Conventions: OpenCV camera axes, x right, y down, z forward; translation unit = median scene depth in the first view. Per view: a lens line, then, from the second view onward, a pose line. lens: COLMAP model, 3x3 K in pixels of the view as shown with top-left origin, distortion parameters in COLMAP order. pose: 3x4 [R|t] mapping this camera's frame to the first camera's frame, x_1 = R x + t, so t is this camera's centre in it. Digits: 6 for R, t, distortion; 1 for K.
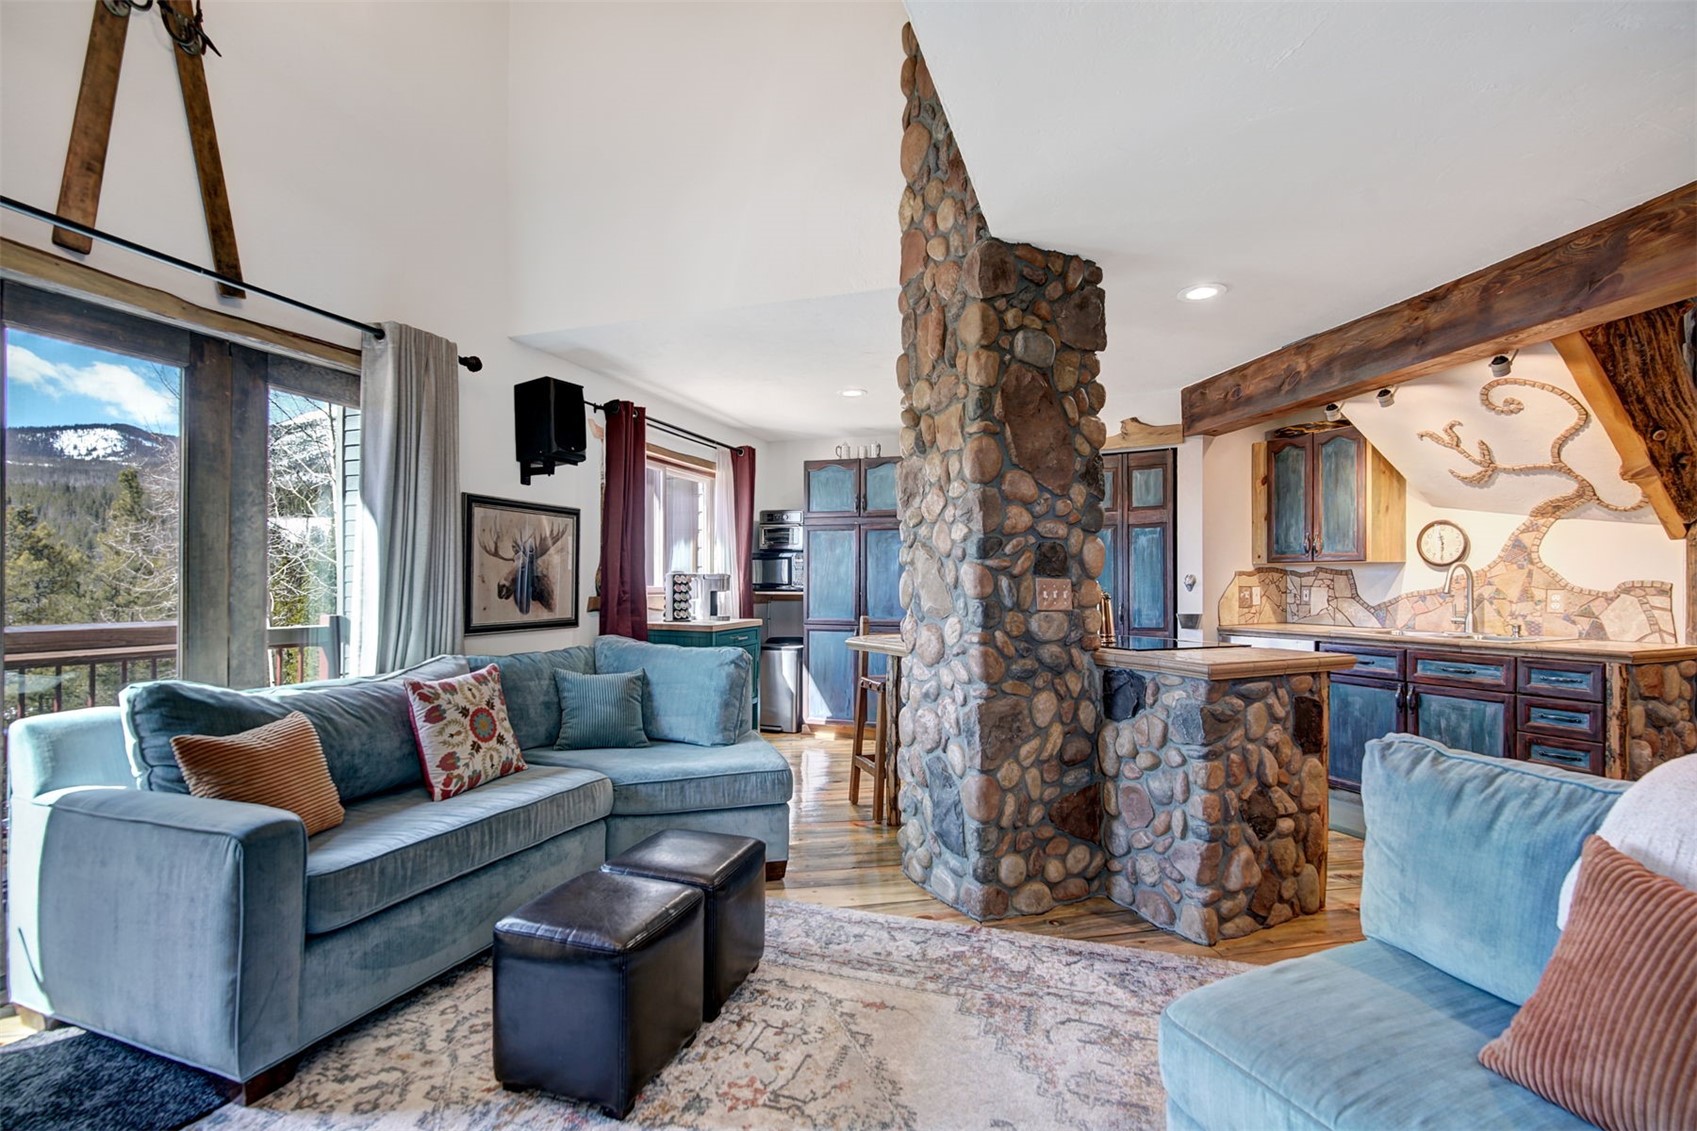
lens RADIAL K [[755.7, 0, 857.3], [0, 755.7, 570.5], [0, 0, 1]] dist [-0.019129, -0.000002]
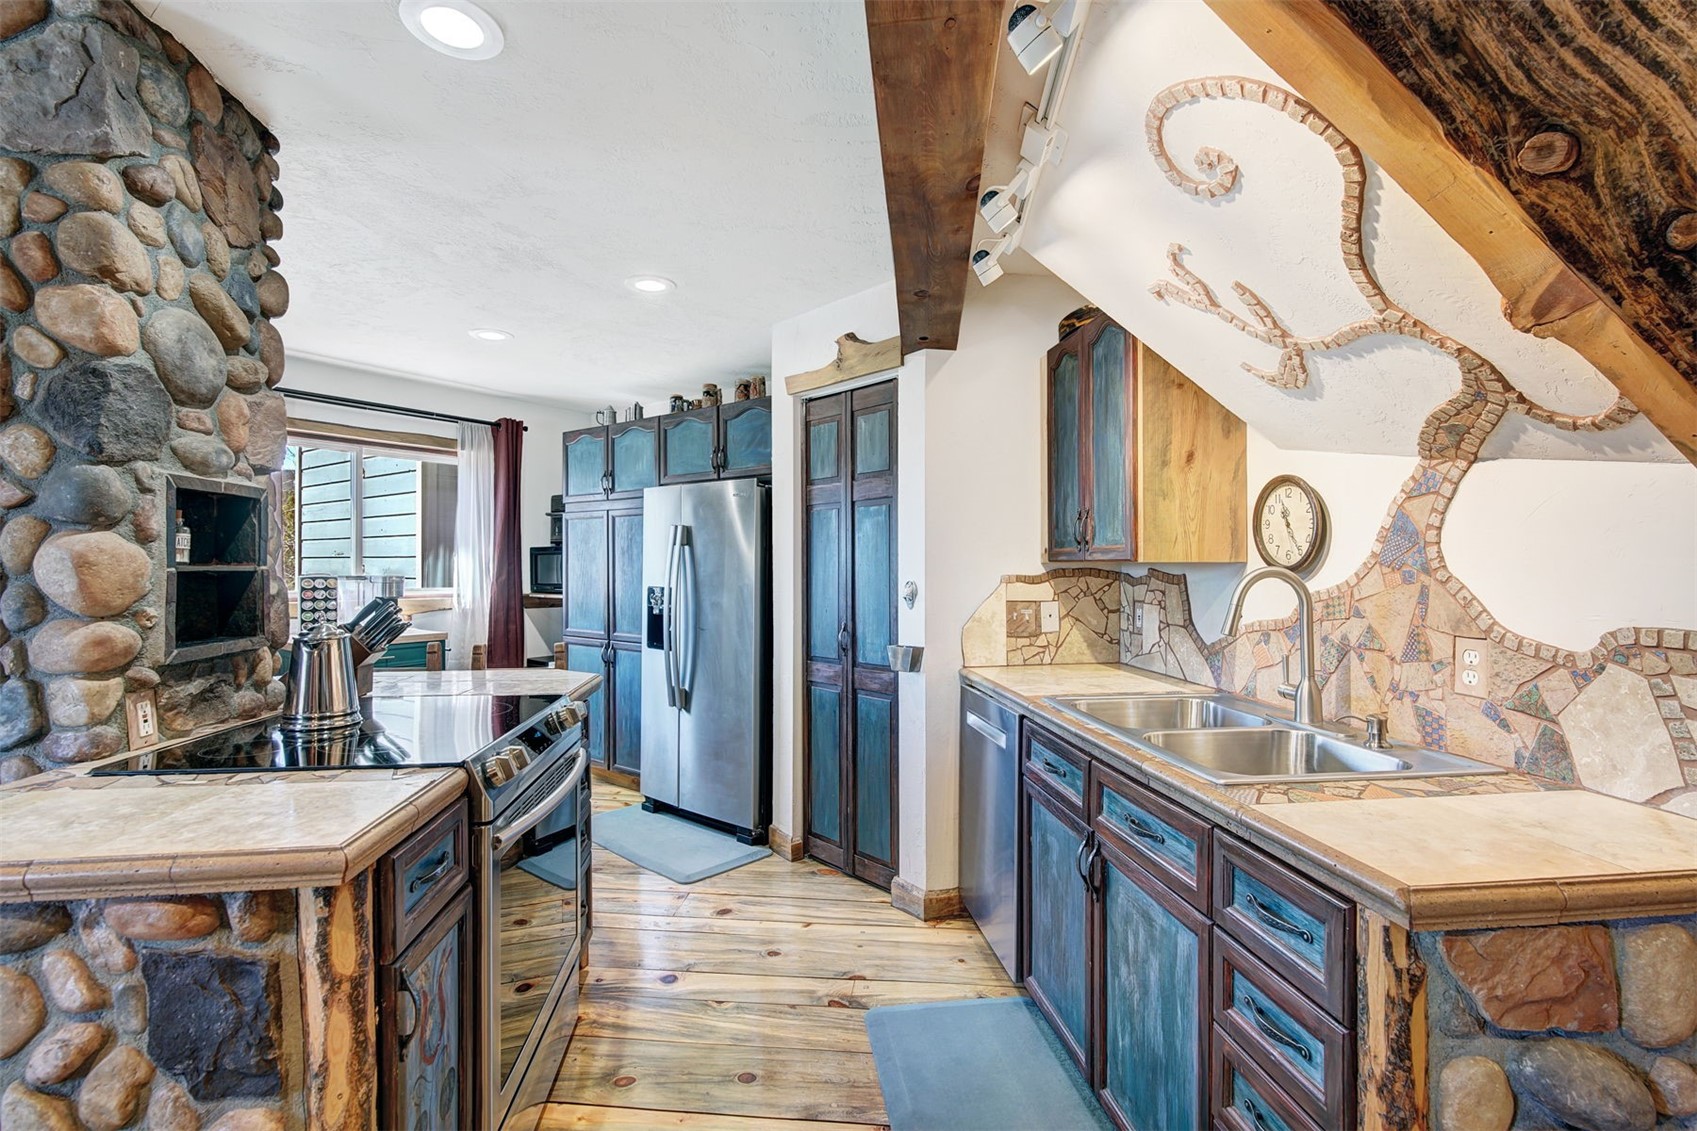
lens RADIAL K [[755.7, 0, 855.8], [0, 755.7, 559.2], [0, 0, 1]] dist [-0.019129, -0.000002]
pose [[0.958548, -0.007045, -0.284844, 0.712202], [0.009452, 0.999930, 0.007076, -0.021840], [0.284775, -0.009476, 0.958548, 0.503741]]
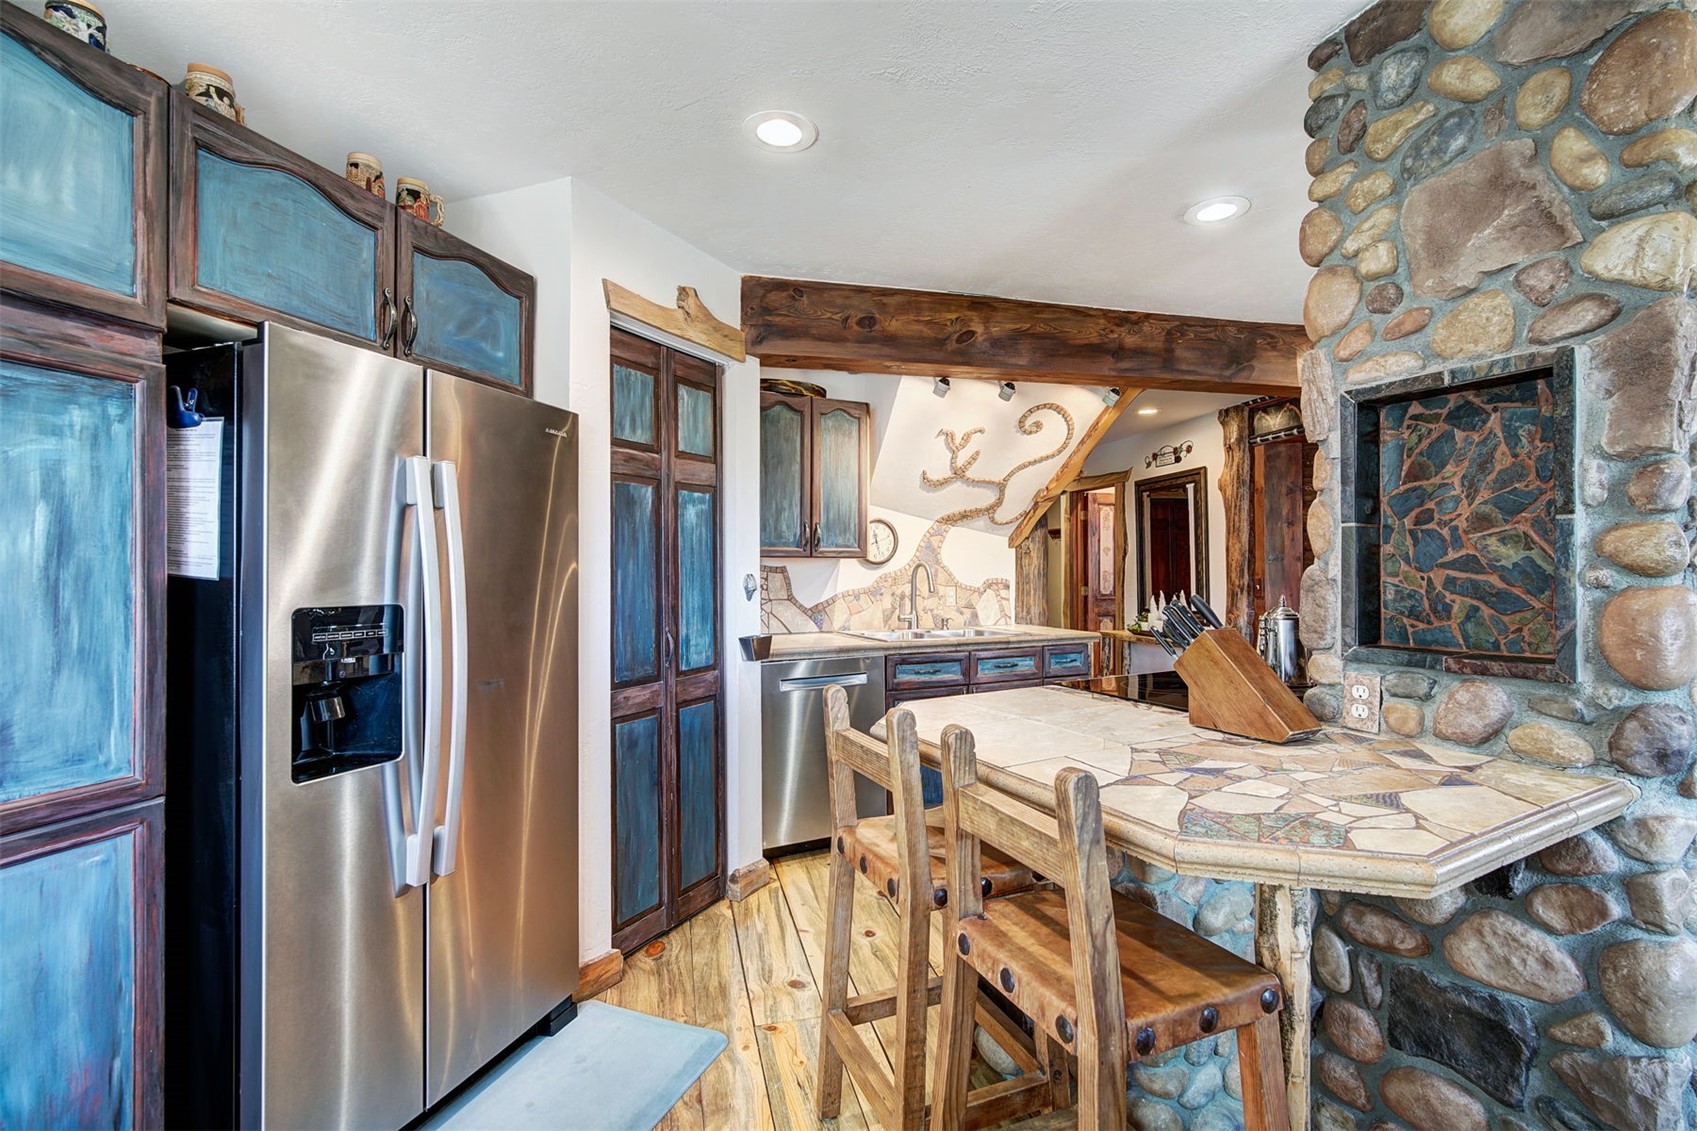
lens RADIAL K [[755.7, 0, 837.0], [0, 755.7, 558.5], [0, 0, 1]] dist [-0.019129, -0.000002]
pose [[-0.029586, 0.009313, 0.999519, -0.239535], [-0.016065, 0.999823, -0.009791, -0.003321], [-0.999433, -0.016347, -0.029432, 1.175009]]
